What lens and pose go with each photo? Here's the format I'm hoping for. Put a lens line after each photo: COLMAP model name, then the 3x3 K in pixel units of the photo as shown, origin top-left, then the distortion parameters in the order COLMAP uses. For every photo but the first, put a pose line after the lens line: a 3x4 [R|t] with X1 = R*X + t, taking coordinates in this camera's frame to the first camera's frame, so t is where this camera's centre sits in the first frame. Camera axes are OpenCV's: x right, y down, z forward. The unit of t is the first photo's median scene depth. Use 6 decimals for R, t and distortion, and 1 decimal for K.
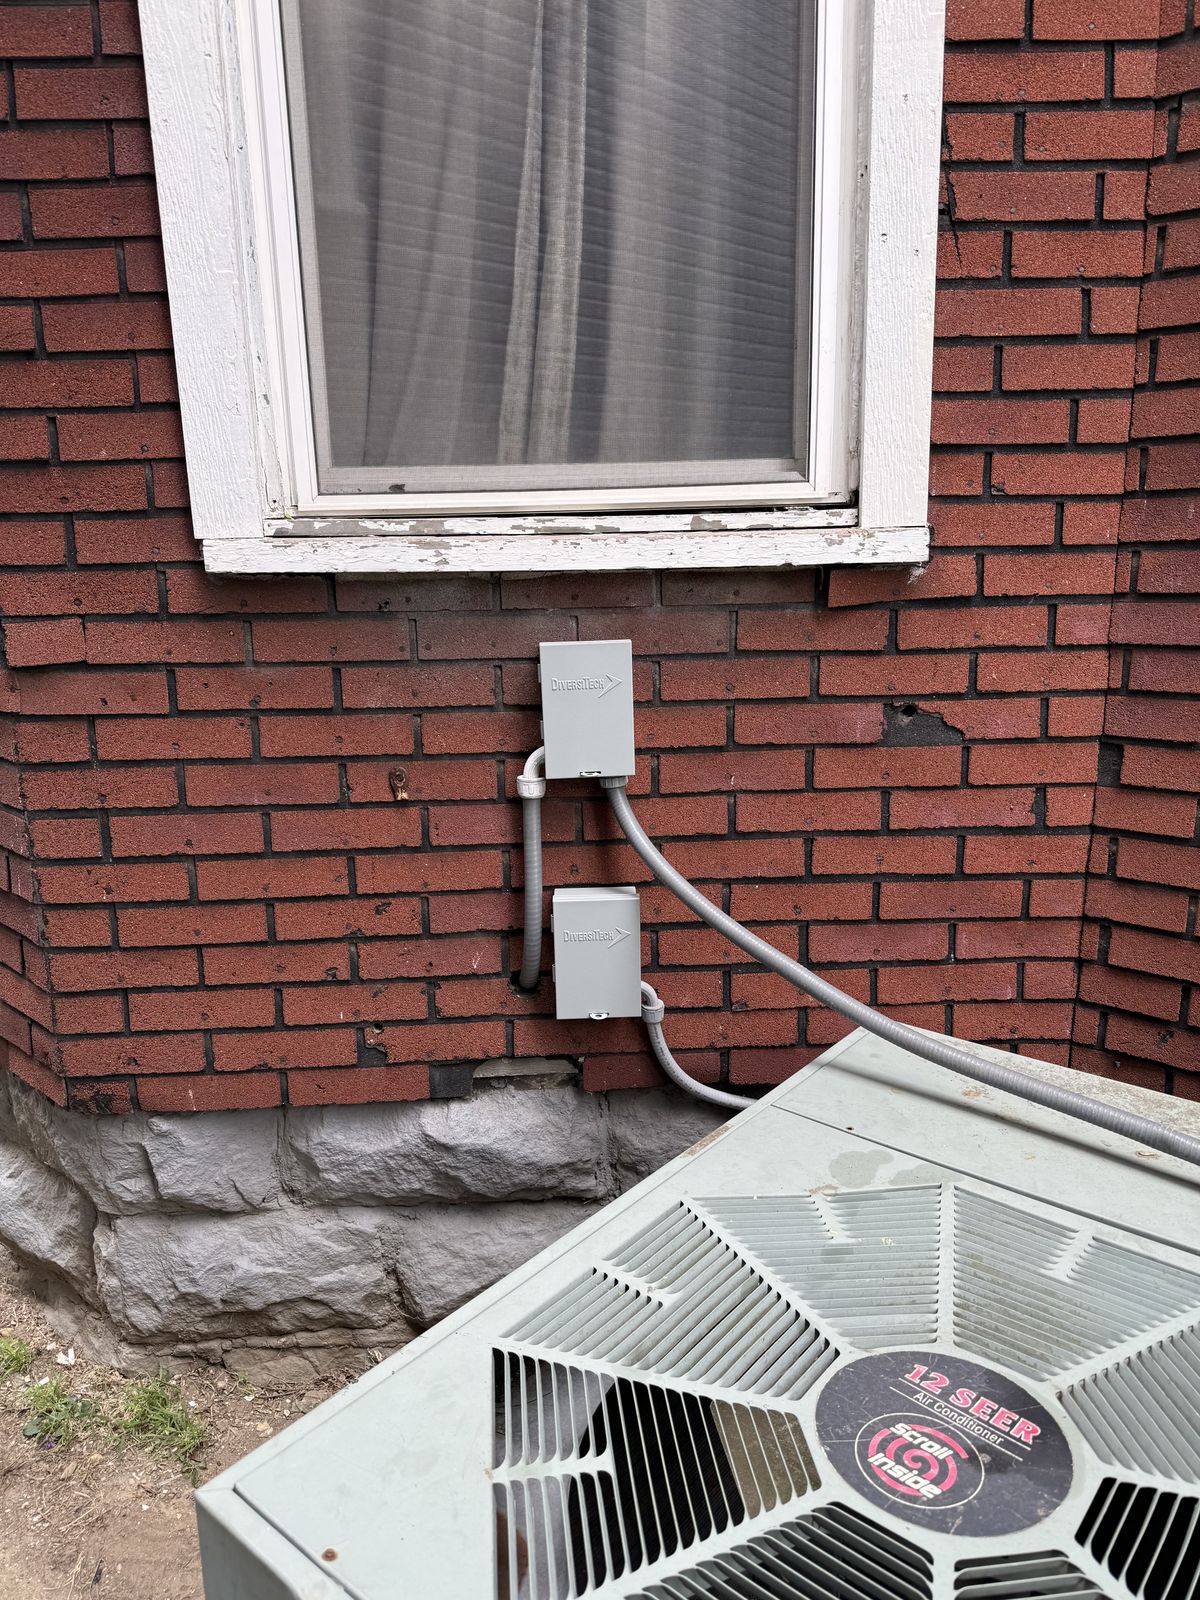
lens RADIAL K [[1118.4, 0, 601.3], [0, 1118.4, 798.3], [0, 0, 1]] dist [0.001518, -0.025952]
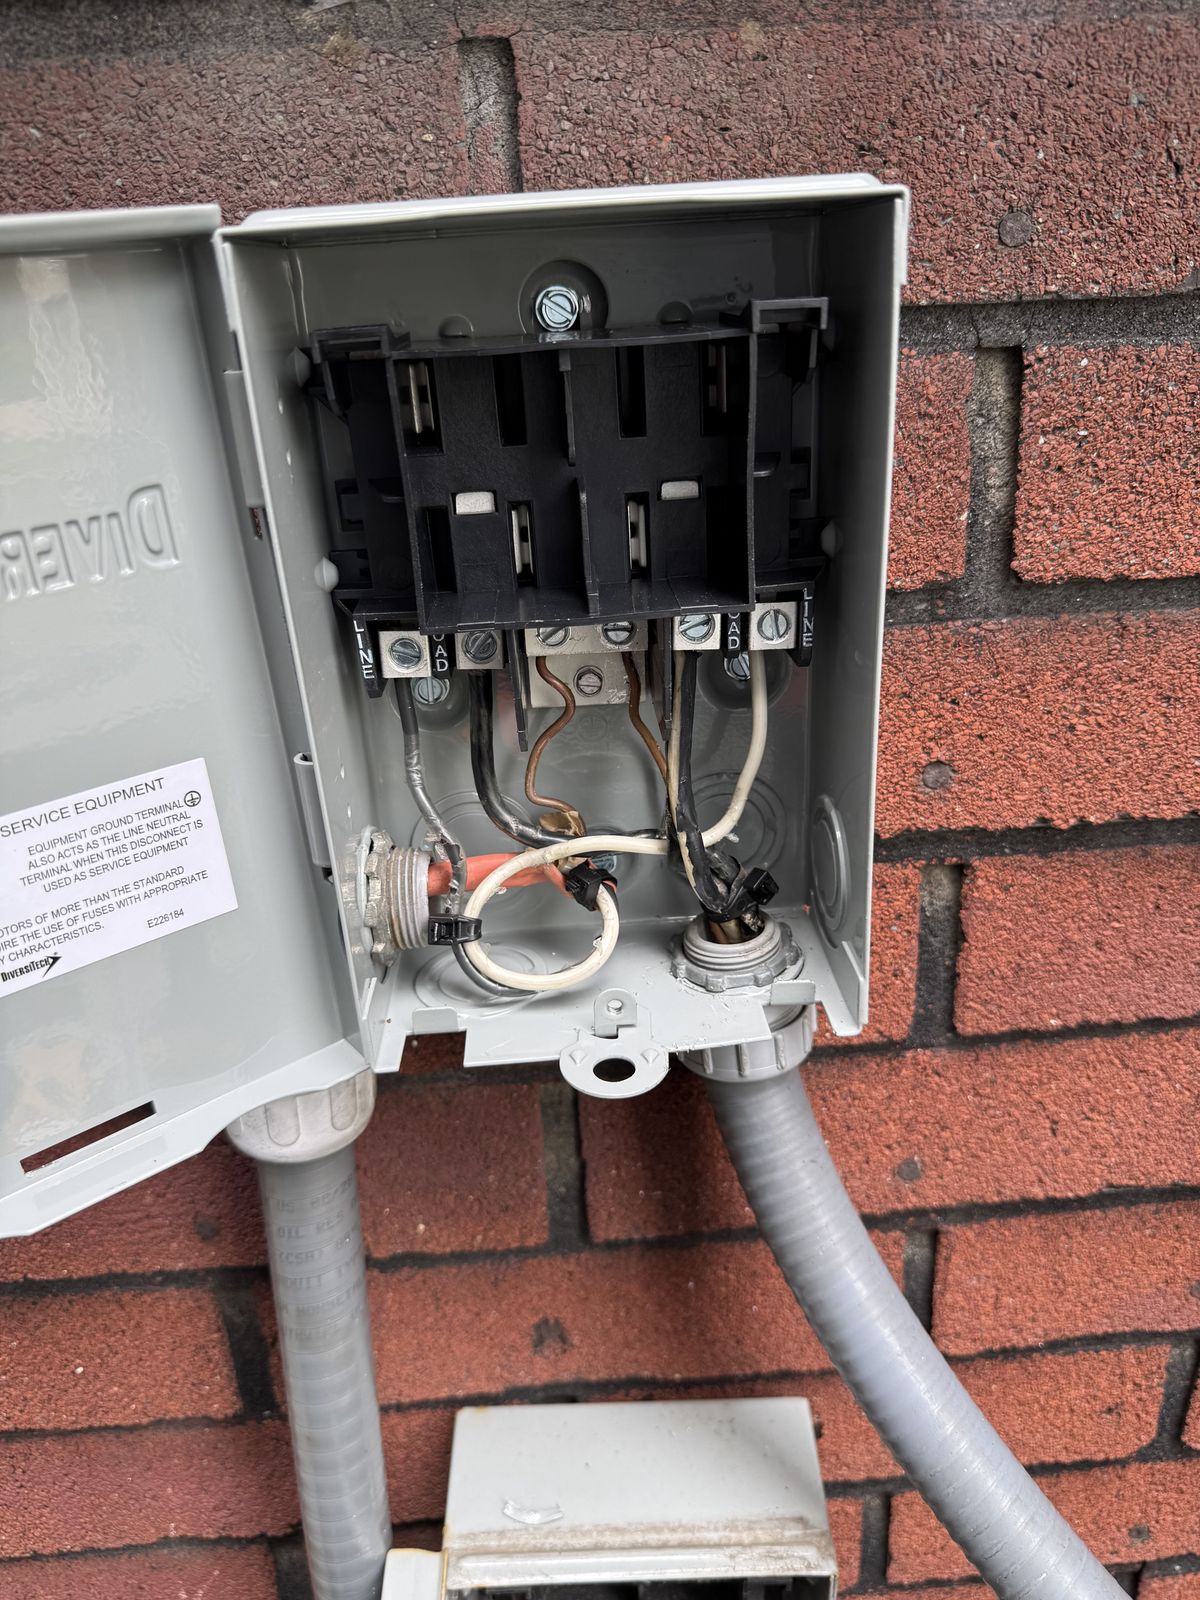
lens RADIAL K [[1237.3, 0, 588.1], [0, 1237.3, 797.0], [0, 0, 1]] dist [-0.060131, -0.006374]
pose [[0.999521, -0.024088, -0.019447, -0.008732], [0.027858, 0.973833, 0.225549, -0.096480], [0.013505, -0.225983, 0.974038, 0.782581]]
